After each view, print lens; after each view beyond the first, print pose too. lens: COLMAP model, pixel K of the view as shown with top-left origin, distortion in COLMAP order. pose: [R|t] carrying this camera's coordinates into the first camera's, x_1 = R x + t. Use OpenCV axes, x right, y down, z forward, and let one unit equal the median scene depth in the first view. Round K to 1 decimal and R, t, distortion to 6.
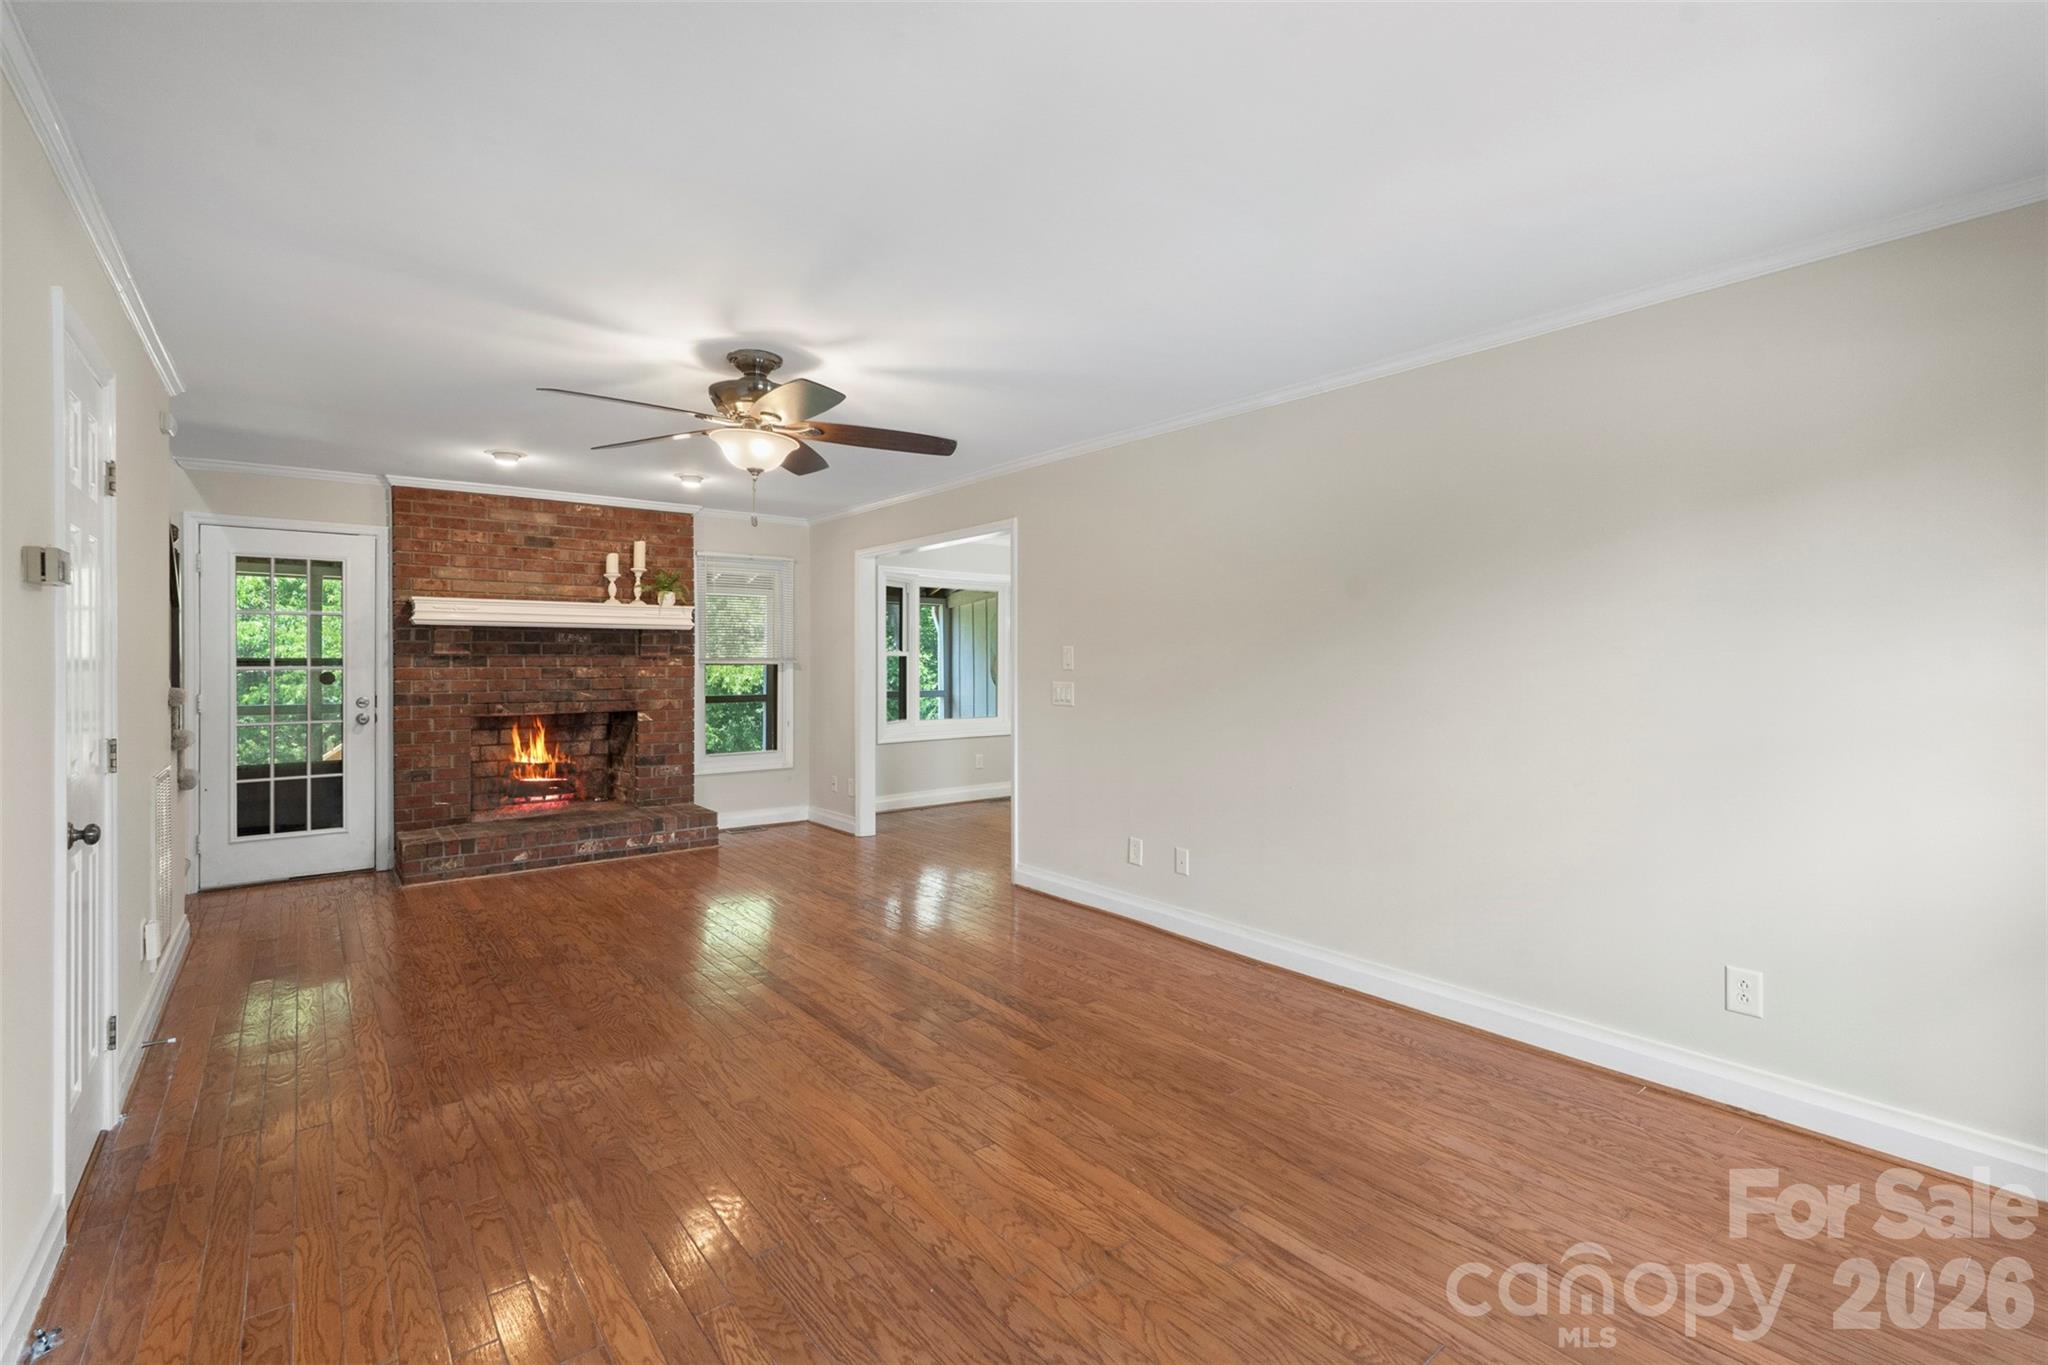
lens RADIAL K [[913.7, 0, 1033.2], [0, 913.7, 660.3], [0, 0, 1]] dist [-0.004188, 0.001216]
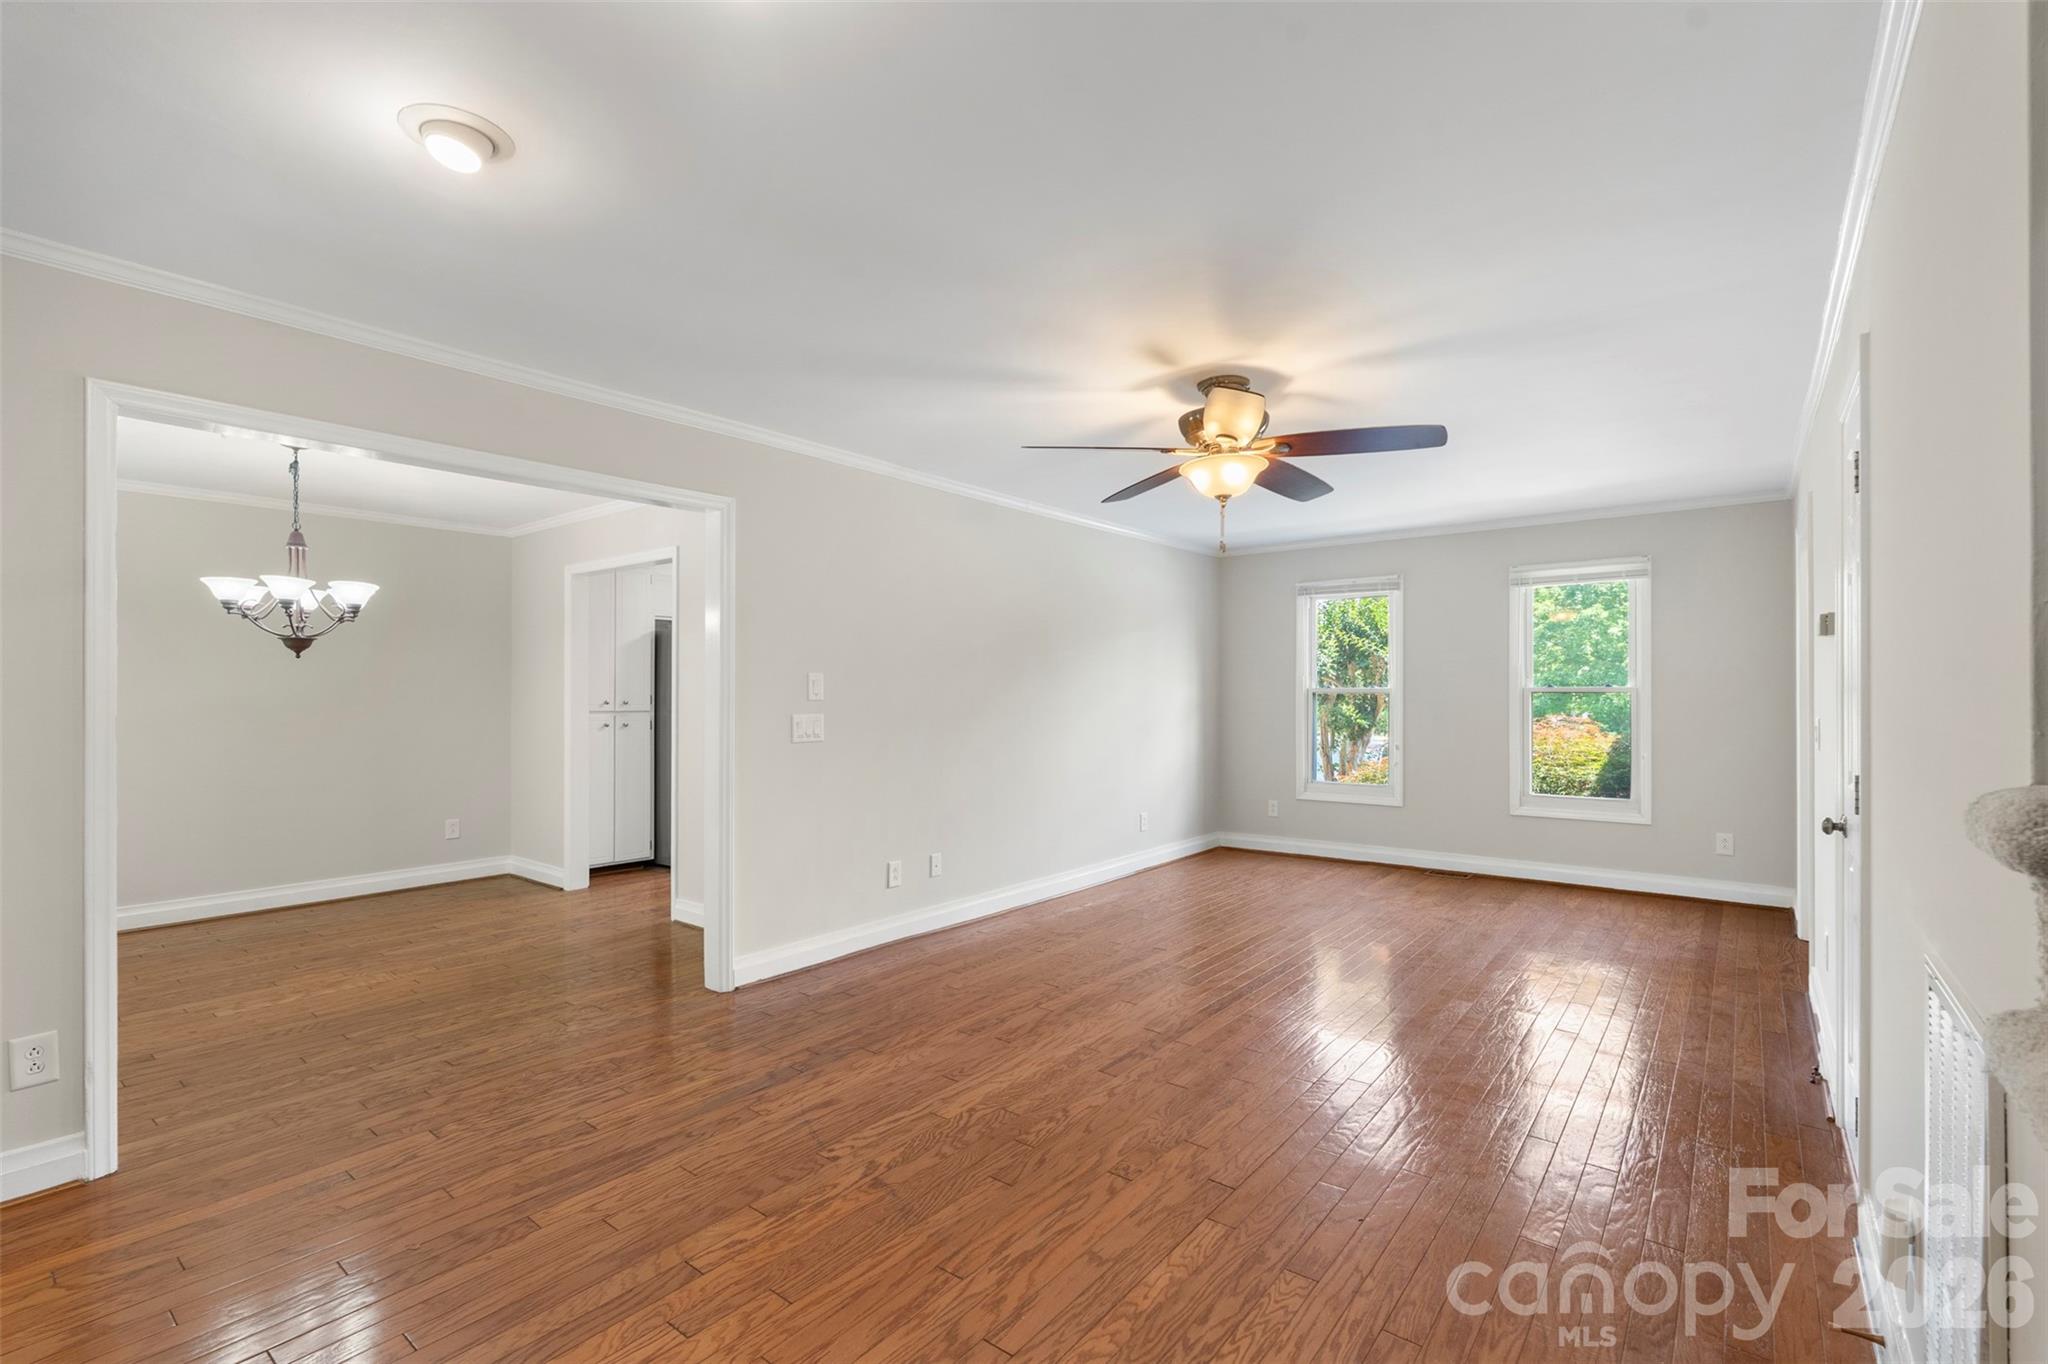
lens RADIAL K [[913.7, 0, 1027.4], [0, 913.7, 691.2], [0, 0, 1]] dist [-0.004188, 0.001216]
pose [[-0.226636, 0.003607, 0.973973, -0.727572], [0.001207, 0.999993, -0.003422, 0.003999], [-0.973979, 0.000400, -0.226639, 0.850124]]
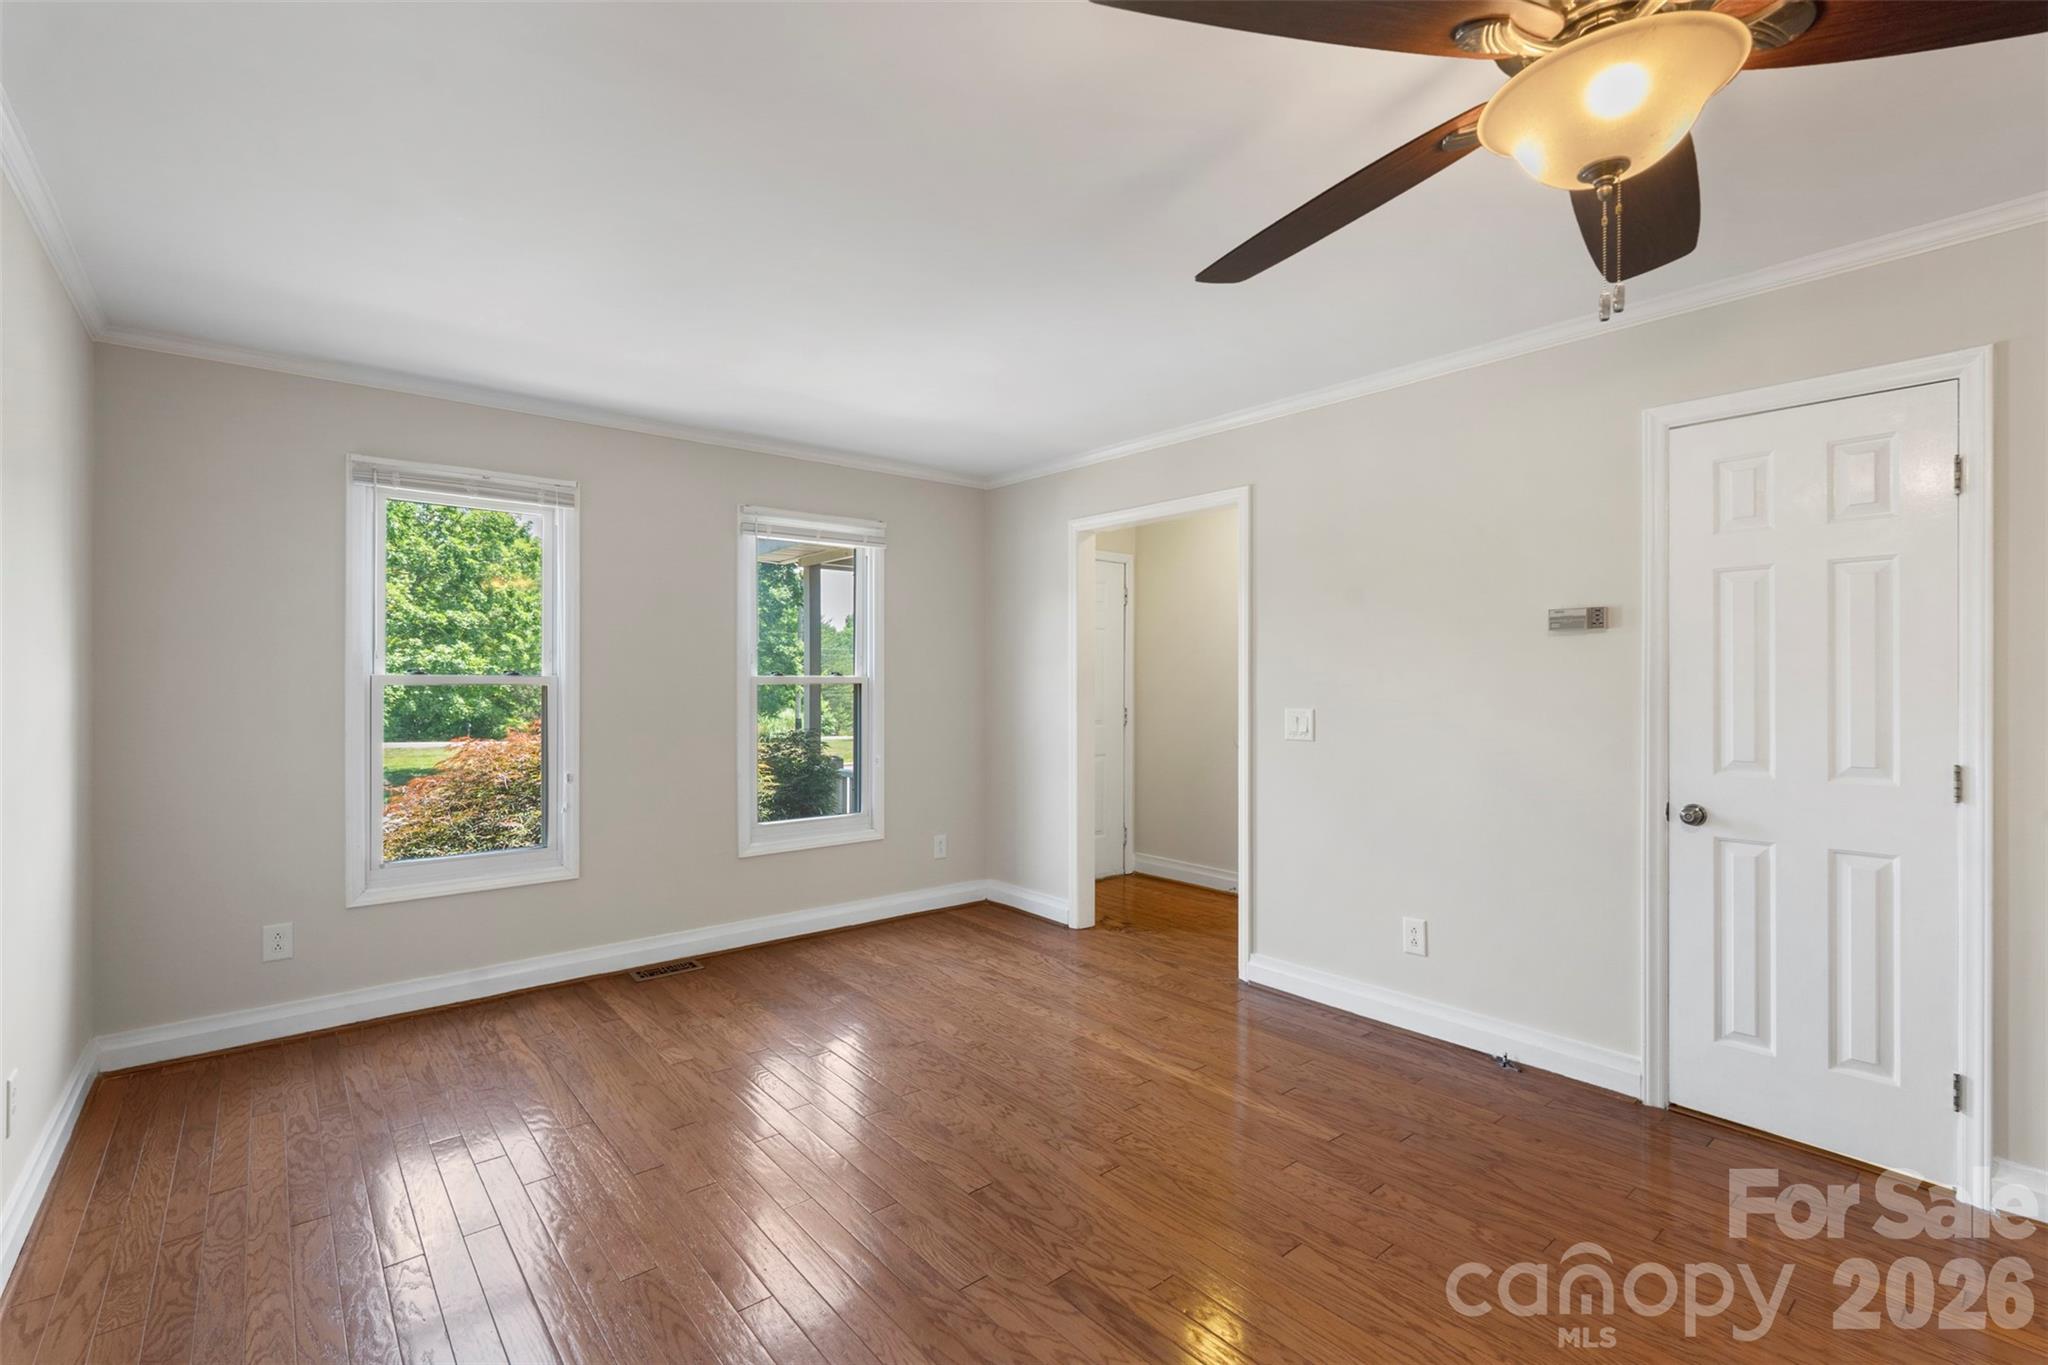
lens RADIAL K [[913.7, 0, 1040.8], [0, 913.7, 687.6], [0, 0, 1]] dist [-0.004188, 0.001216]
pose [[-0.999559, 0.002144, -0.029605, -0.037508], [0.001950, 0.999977, 0.006559, 0.001245], [0.029619, 0.006499, -0.999540, 0.811872]]
